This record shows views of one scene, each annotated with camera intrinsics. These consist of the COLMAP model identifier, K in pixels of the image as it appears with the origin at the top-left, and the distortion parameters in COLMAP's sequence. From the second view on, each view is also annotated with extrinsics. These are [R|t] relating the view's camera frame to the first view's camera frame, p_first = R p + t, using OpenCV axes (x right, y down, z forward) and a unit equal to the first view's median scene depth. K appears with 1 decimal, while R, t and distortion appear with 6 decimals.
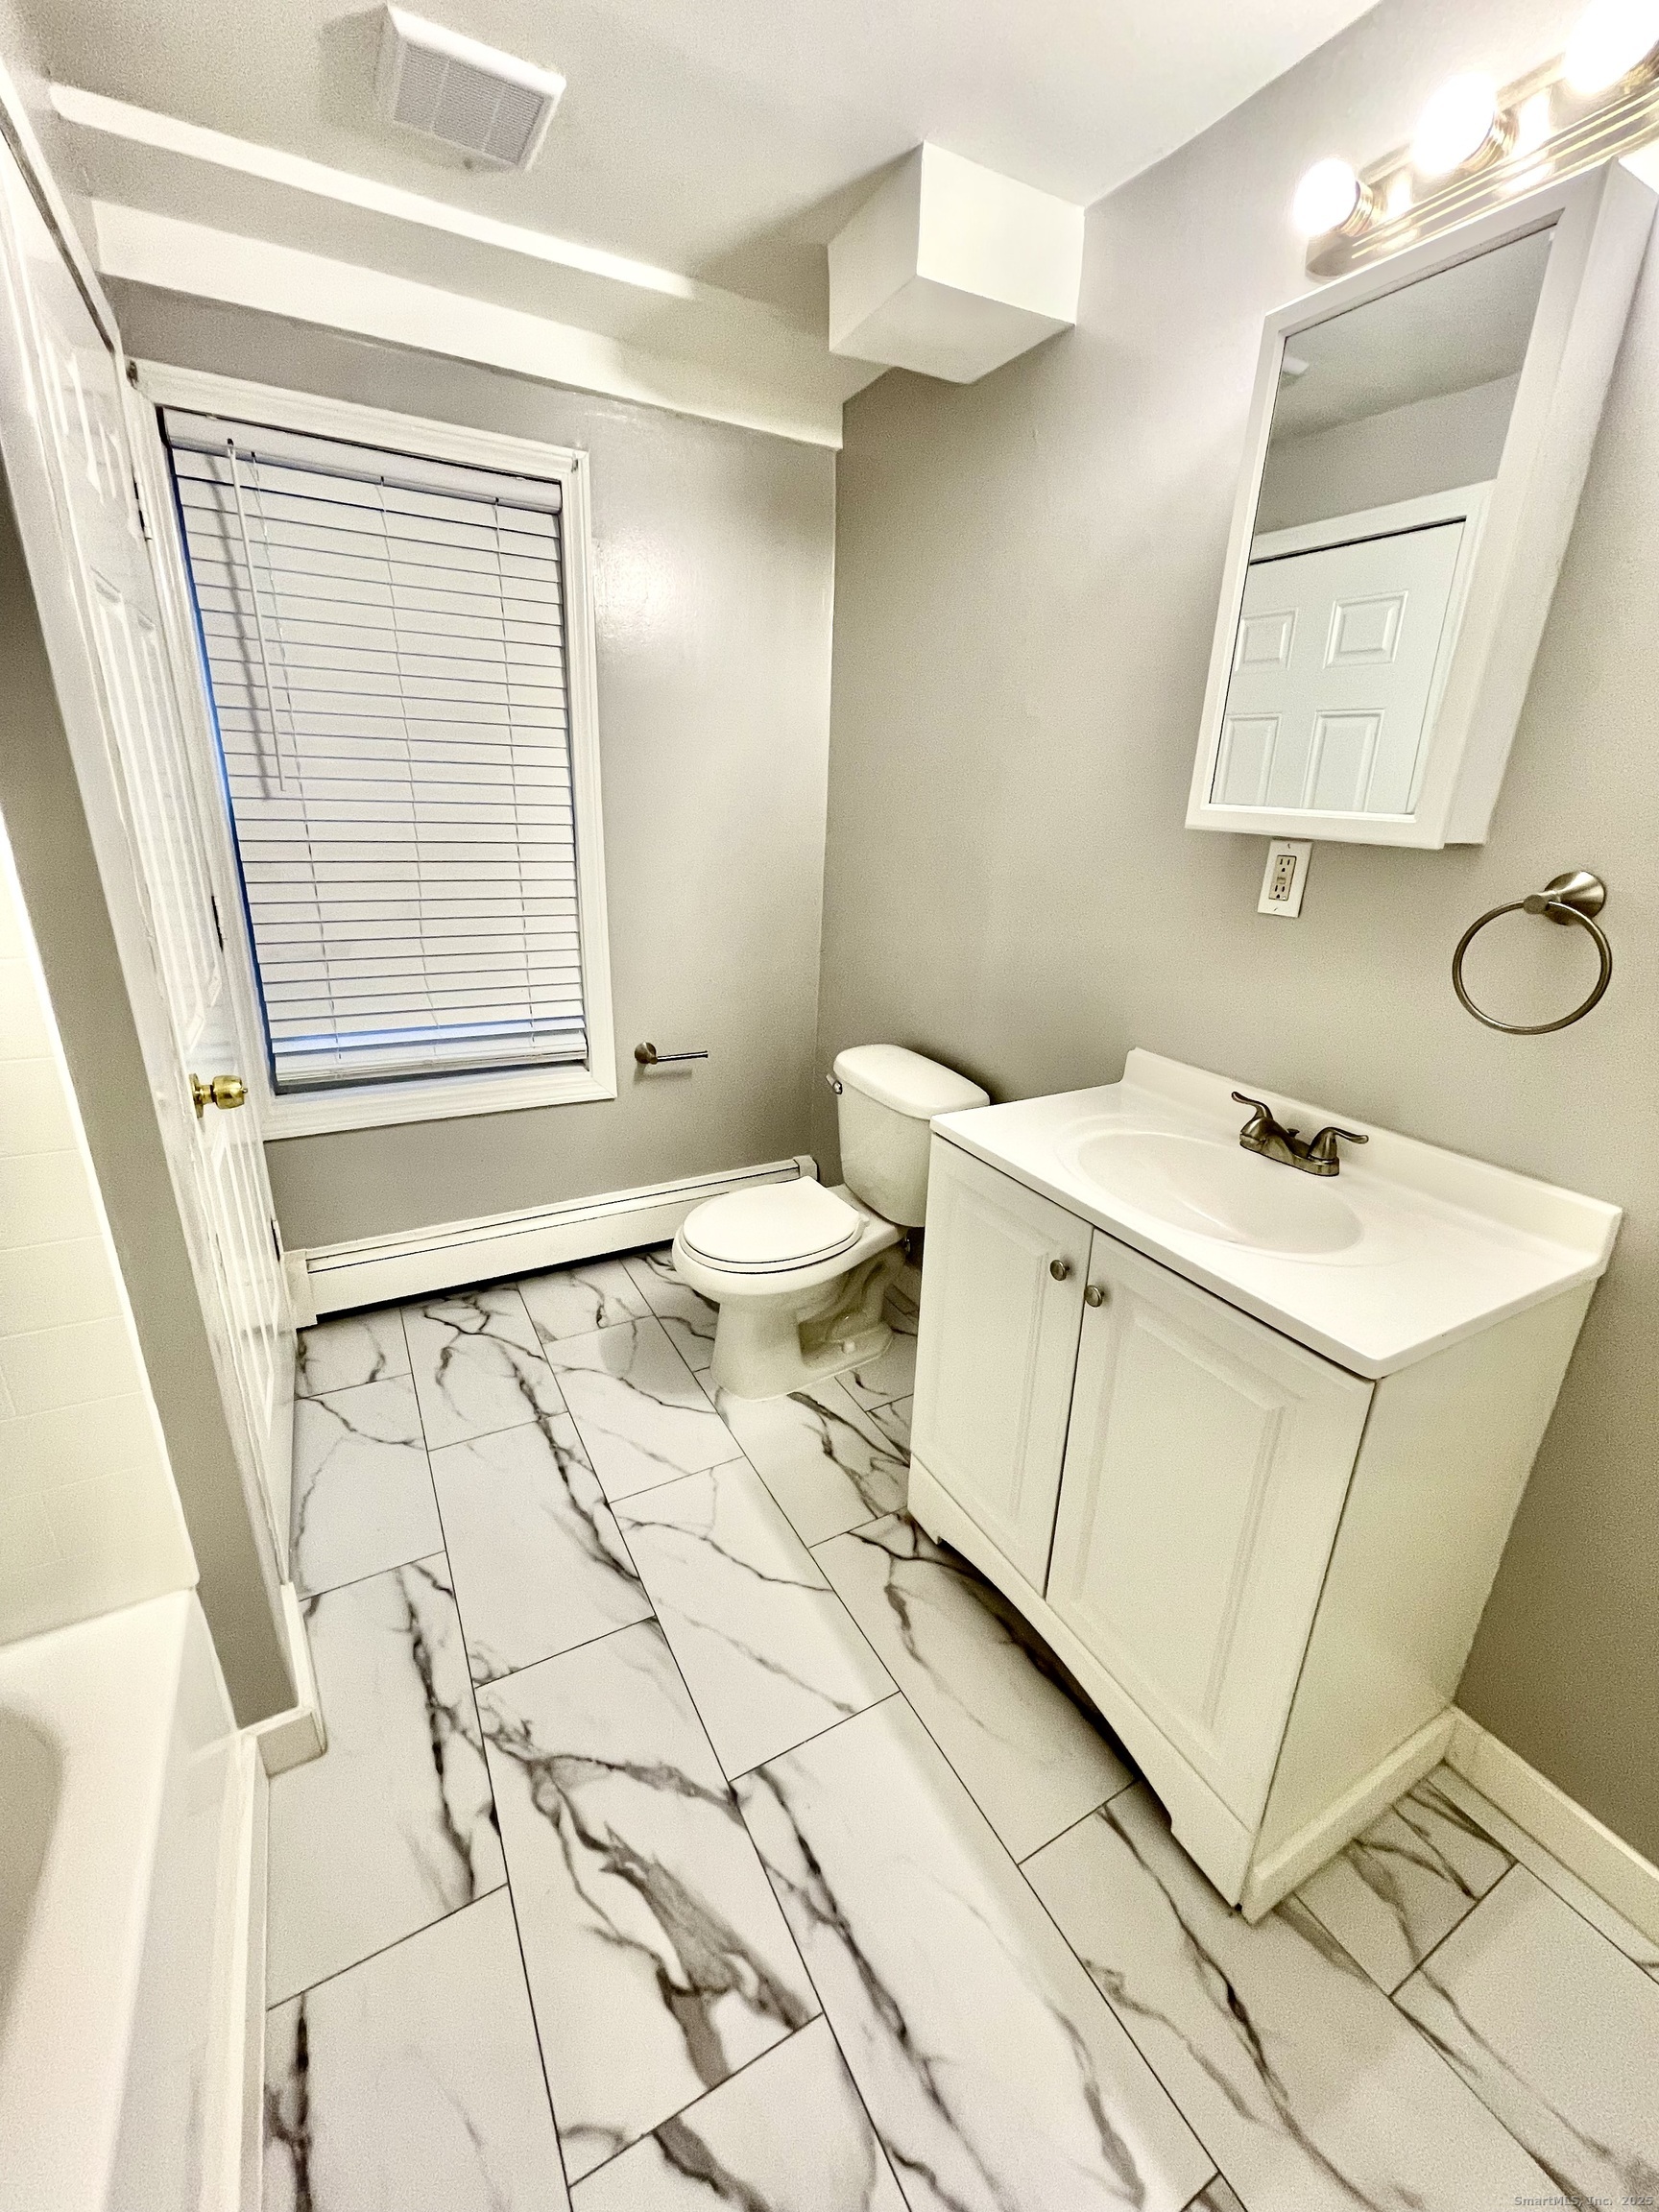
lens RADIAL K [[890.8, 0, 821.3], [0, 890.8, 1101.3], [0, 0, 1]] dist [-0.000262, 0.000328]
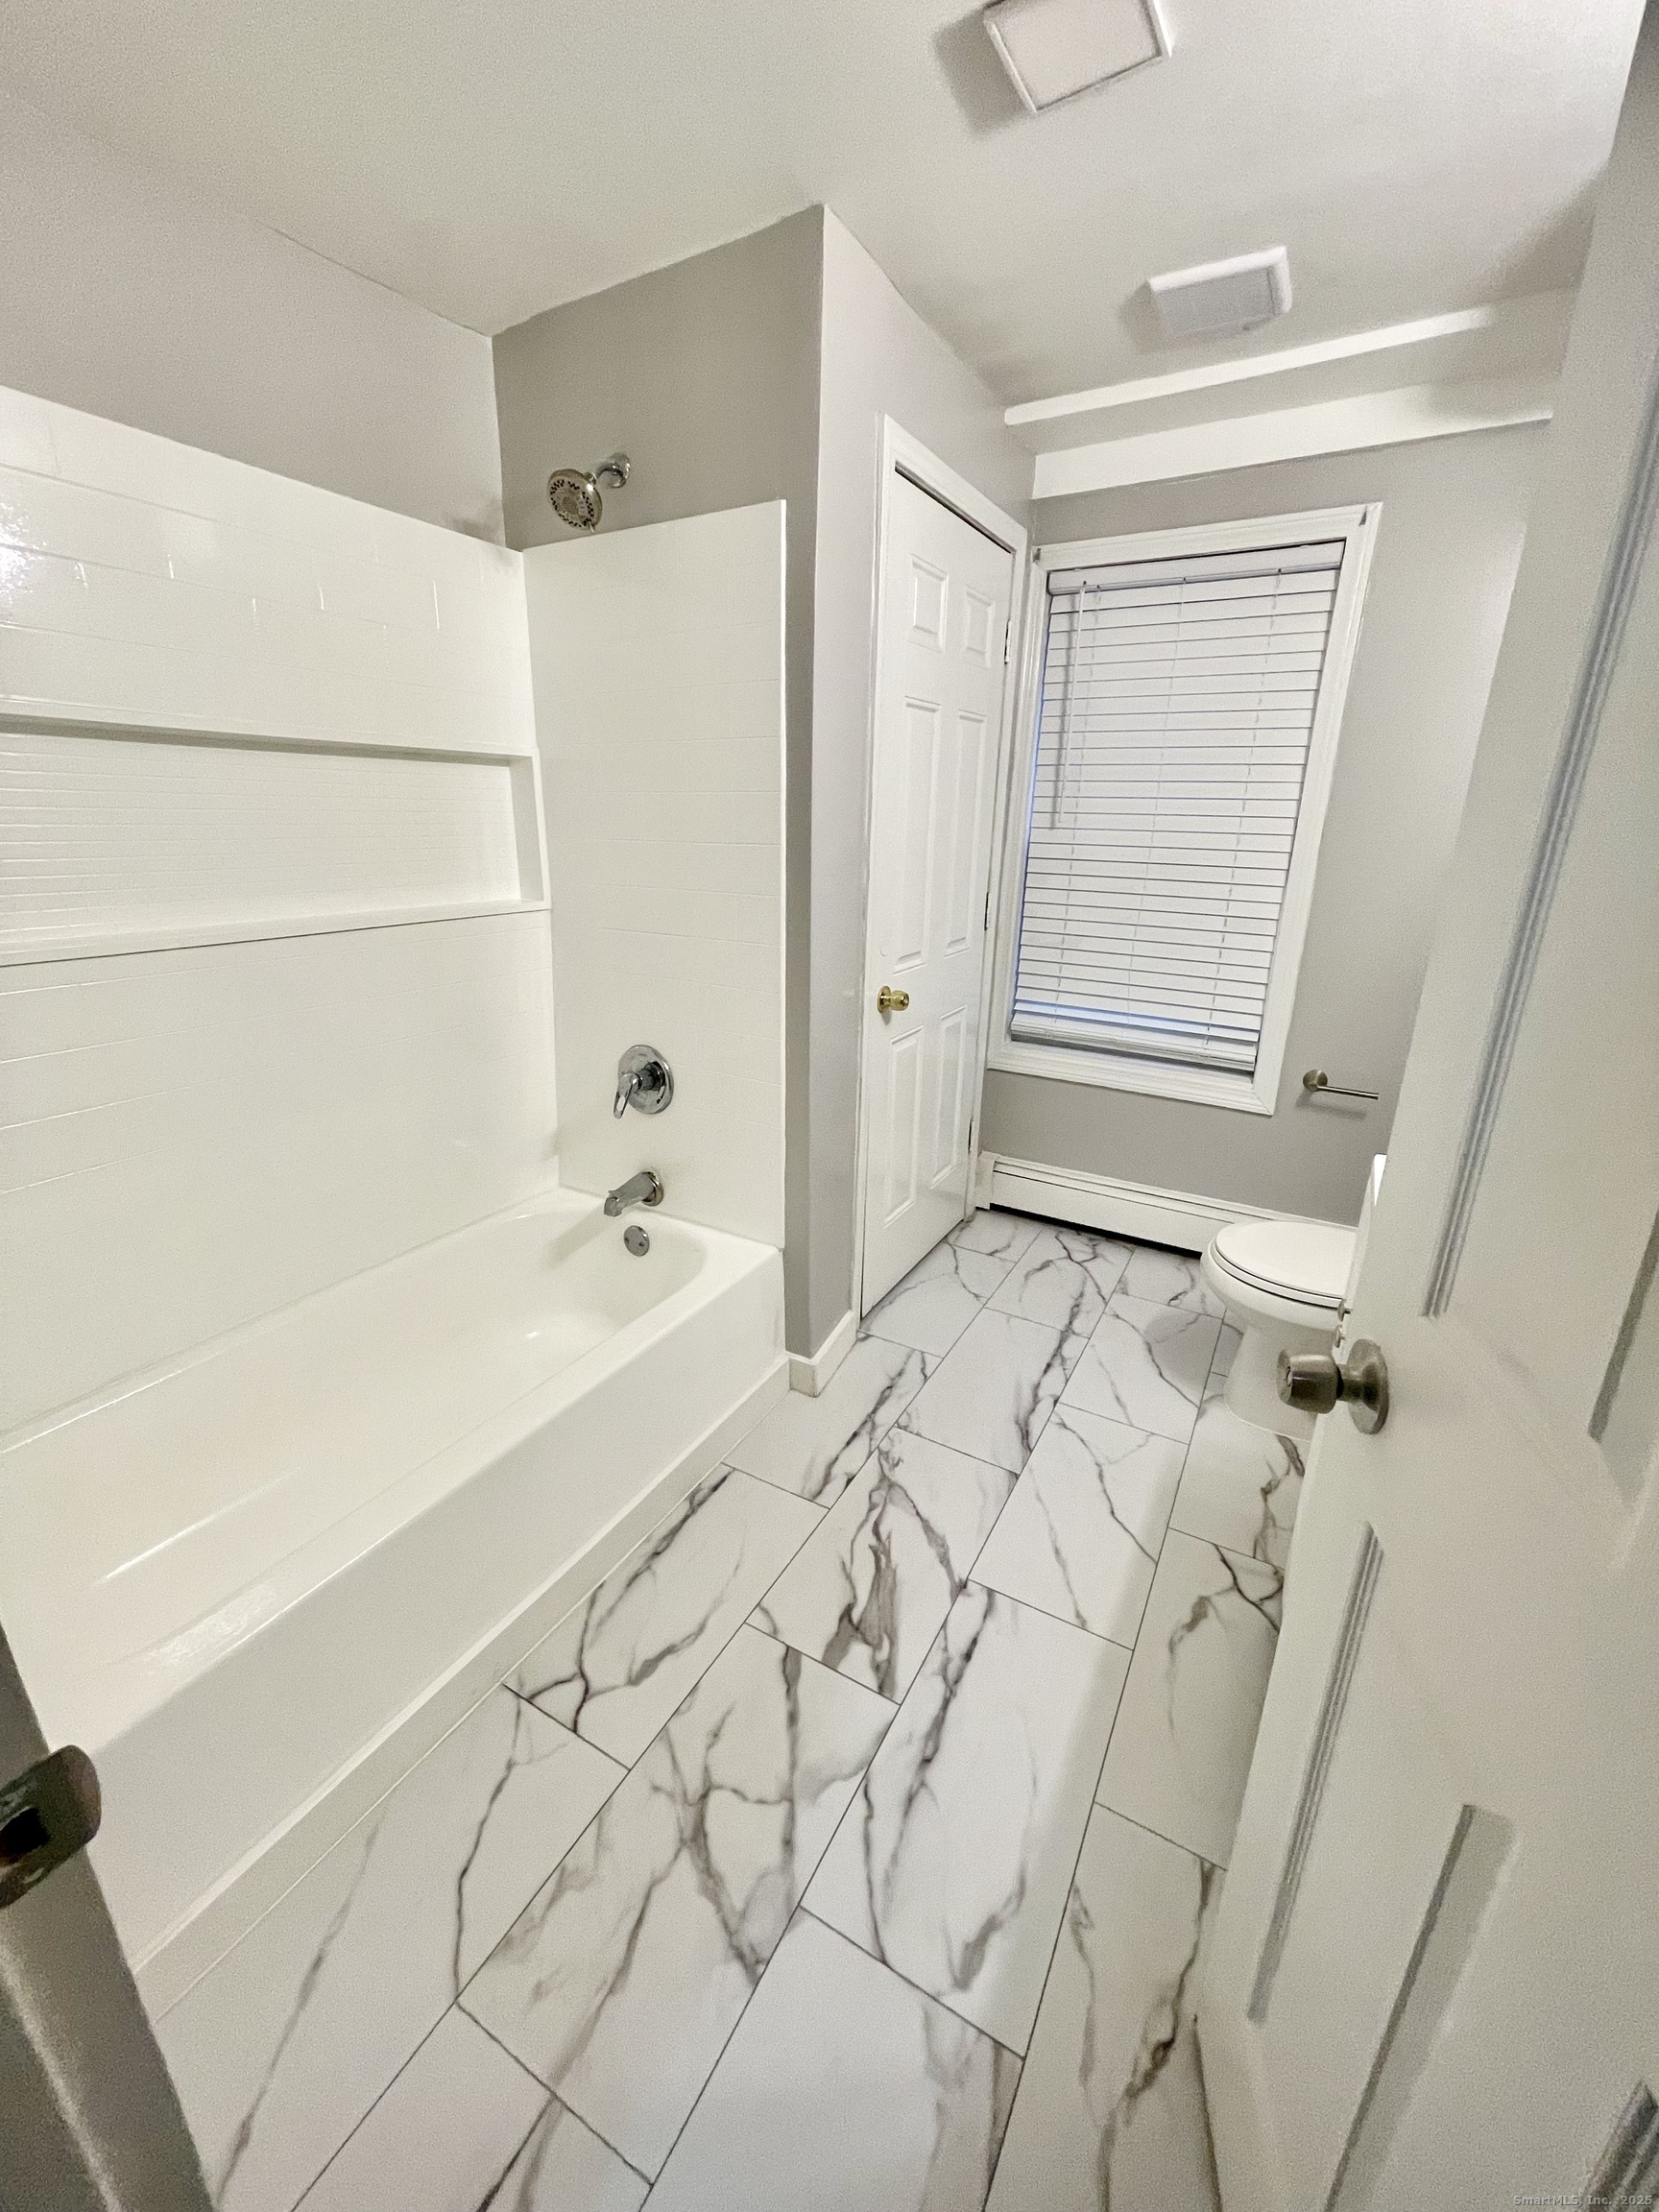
lens RADIAL K [[890.8, 0, 821.3], [0, 890.8, 1101.3], [0, 0, 1]] dist [-0.000262, 0.000328]
pose [[0.519330, 0.242941, -0.819314, 0.506445], [-0.279326, 0.954336, 0.105924, 0.025489], [0.807634, 0.173846, 0.563475, -0.008003]]
